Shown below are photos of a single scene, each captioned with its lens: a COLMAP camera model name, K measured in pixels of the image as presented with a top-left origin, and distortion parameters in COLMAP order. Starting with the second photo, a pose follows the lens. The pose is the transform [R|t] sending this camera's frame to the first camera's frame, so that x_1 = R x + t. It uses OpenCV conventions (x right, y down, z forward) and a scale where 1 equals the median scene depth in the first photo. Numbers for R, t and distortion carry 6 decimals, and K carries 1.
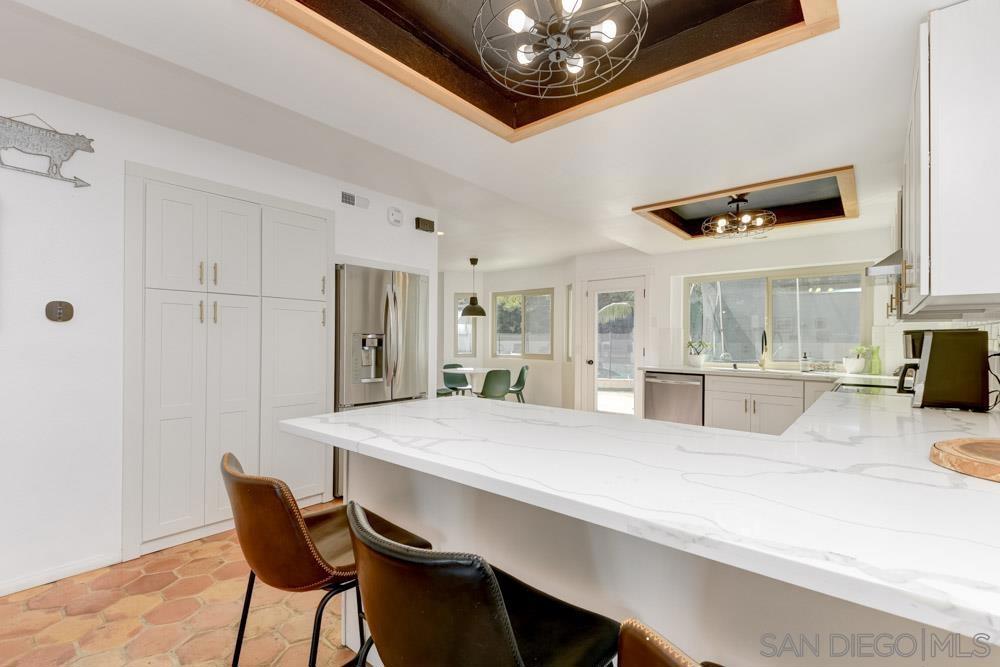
lens RADIAL K [[444.1, 0, 502.8], [0, 444.1, 336.7], [0, 0, 1]] dist [0.009969, -0.001177]
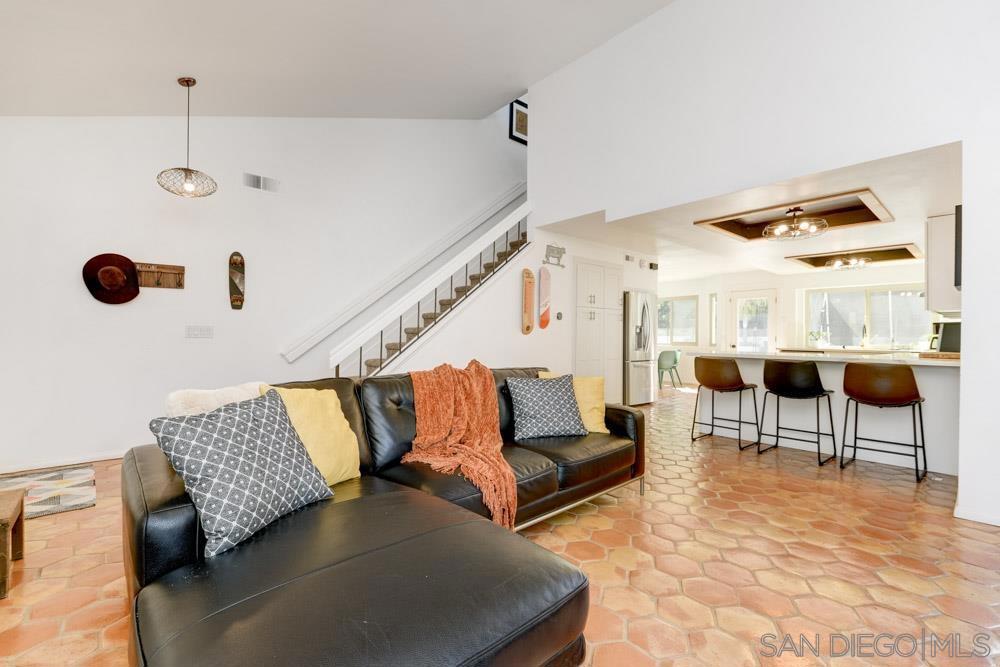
lens RADIAL K [[444.1, 0, 495.8], [0, 444.1, 331.2], [0, 0, 1]] dist [0.009969, -0.001177]
pose [[0.988456, -0.001608, -0.151501, -0.571984], [0.000612, 0.999978, -0.006627, 0.024824], [0.151508, 0.006458, 0.988435, -0.940764]]
